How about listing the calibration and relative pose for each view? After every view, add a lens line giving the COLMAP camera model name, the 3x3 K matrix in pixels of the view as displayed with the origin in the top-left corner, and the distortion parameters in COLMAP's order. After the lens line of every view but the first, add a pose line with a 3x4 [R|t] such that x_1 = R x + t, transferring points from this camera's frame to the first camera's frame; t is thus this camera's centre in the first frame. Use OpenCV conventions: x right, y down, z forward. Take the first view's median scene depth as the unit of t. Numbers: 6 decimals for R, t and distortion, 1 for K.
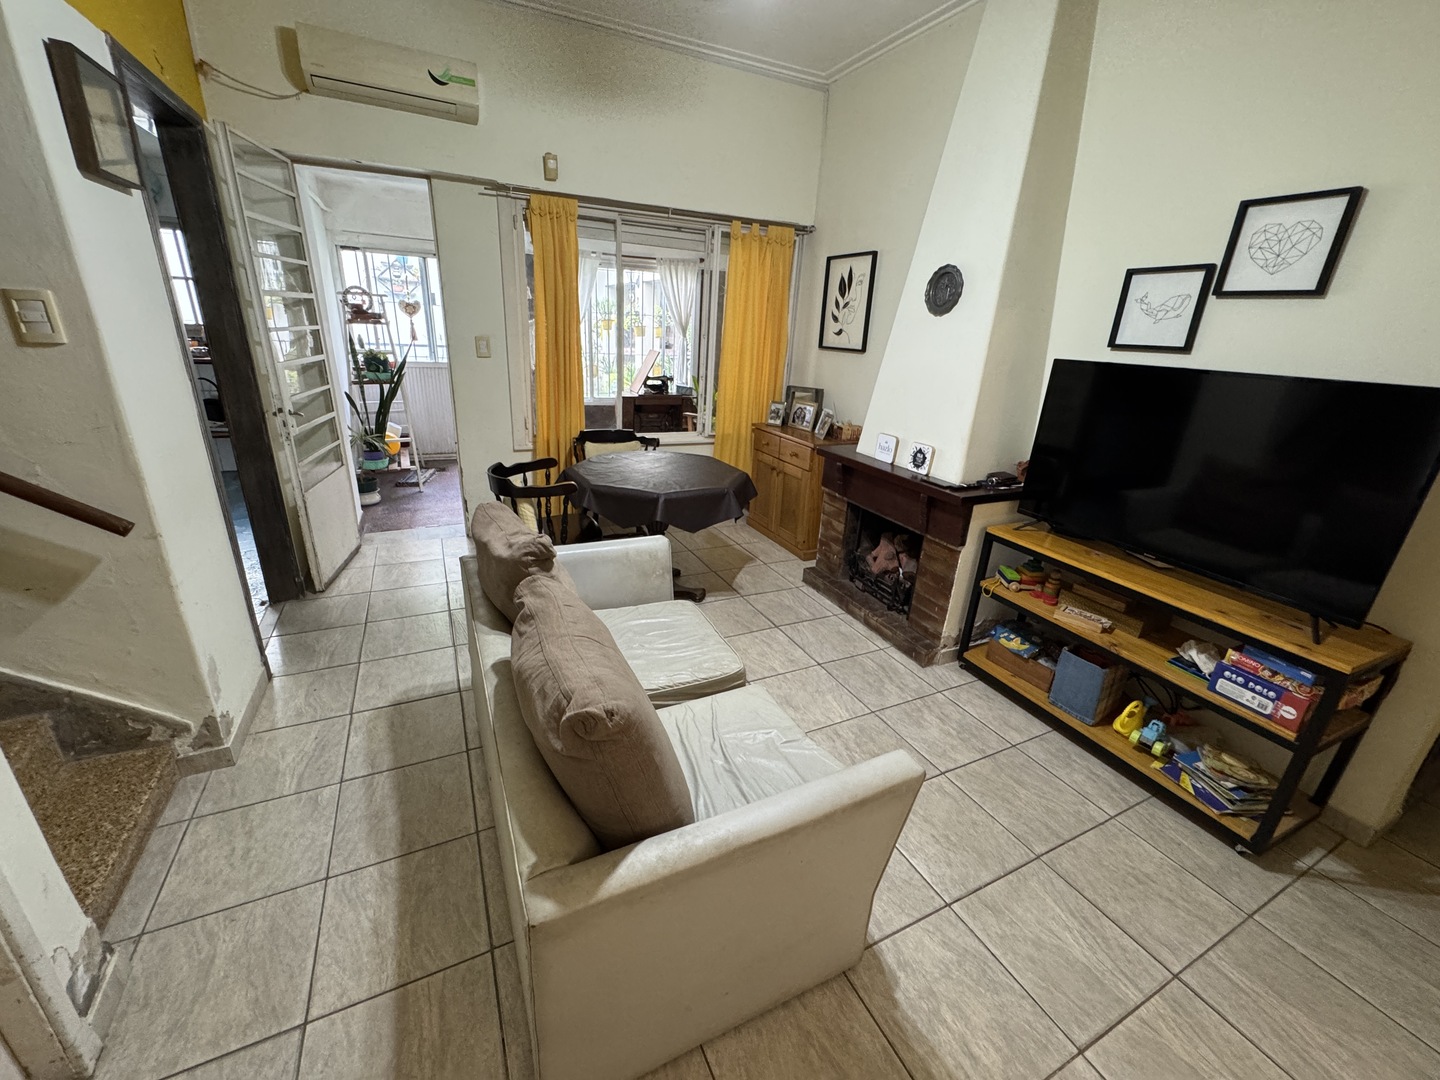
lens RADIAL K [[576.7, 0, 719.7], [0, 576.7, 538.9], [0, 0, 1]] dist [-0.004302, 0.000371]
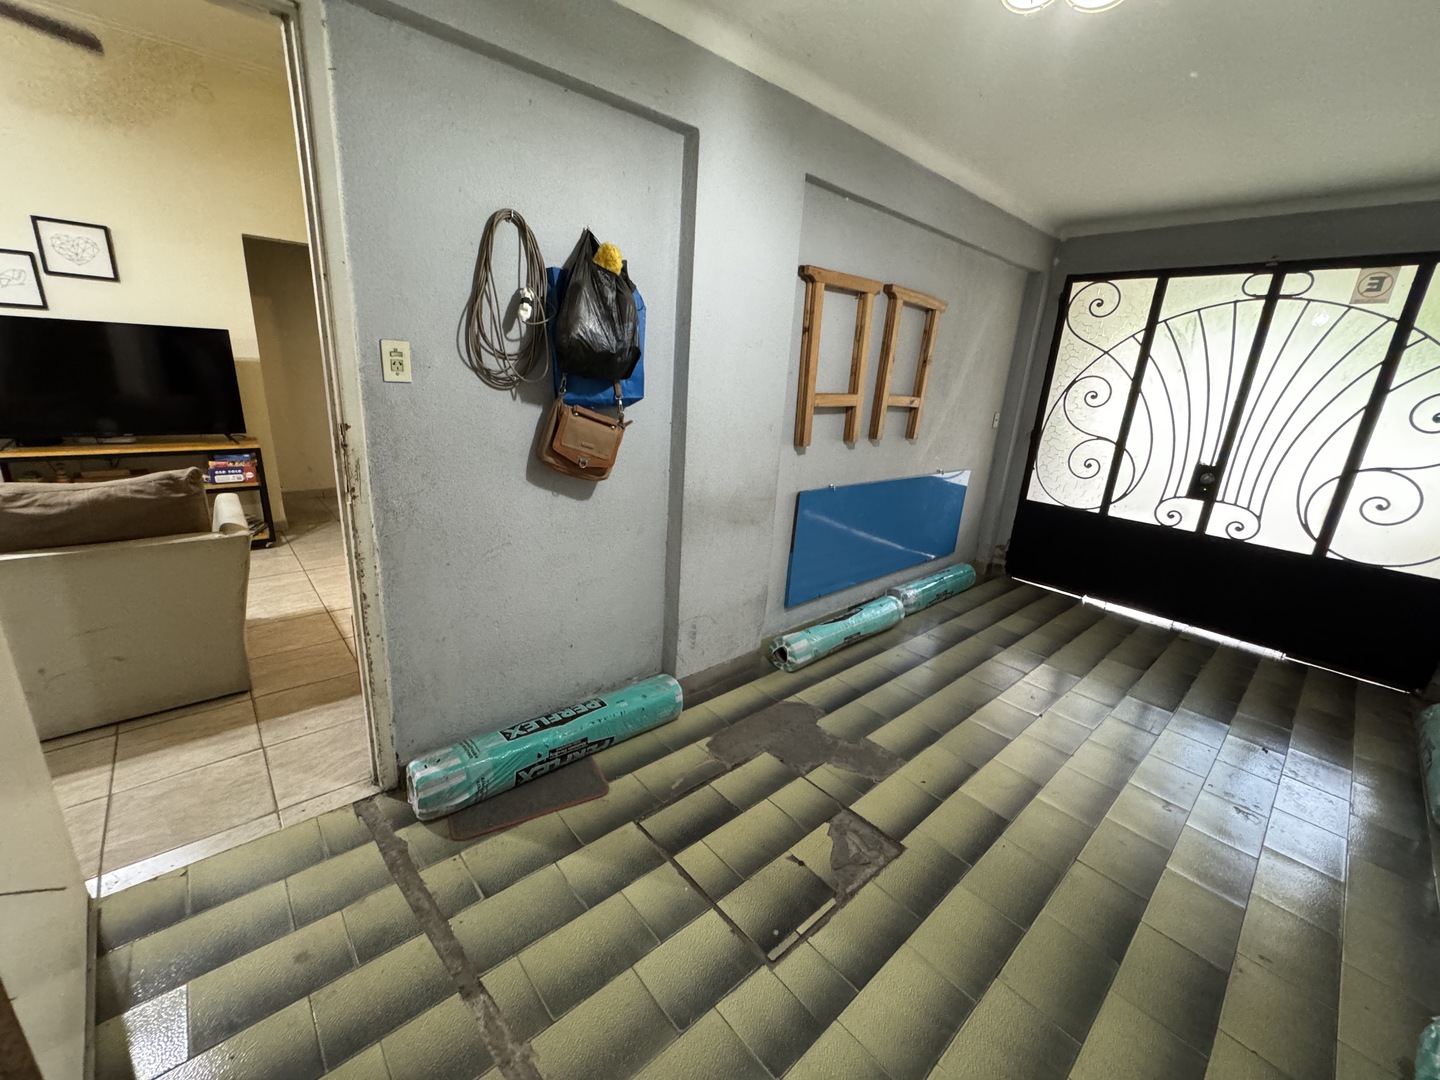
lens RADIAL K [[576.7, 0, 719.7], [0, 576.7, 538.9], [0, 0, 1]] dist [-0.004302, 0.000371]
pose [[-0.270799, -0.341980, 0.899843, -0.972724], [0.260807, 0.873744, 0.410549, 0.041911], [-0.926633, 0.345861, -0.147418, -0.181165]]
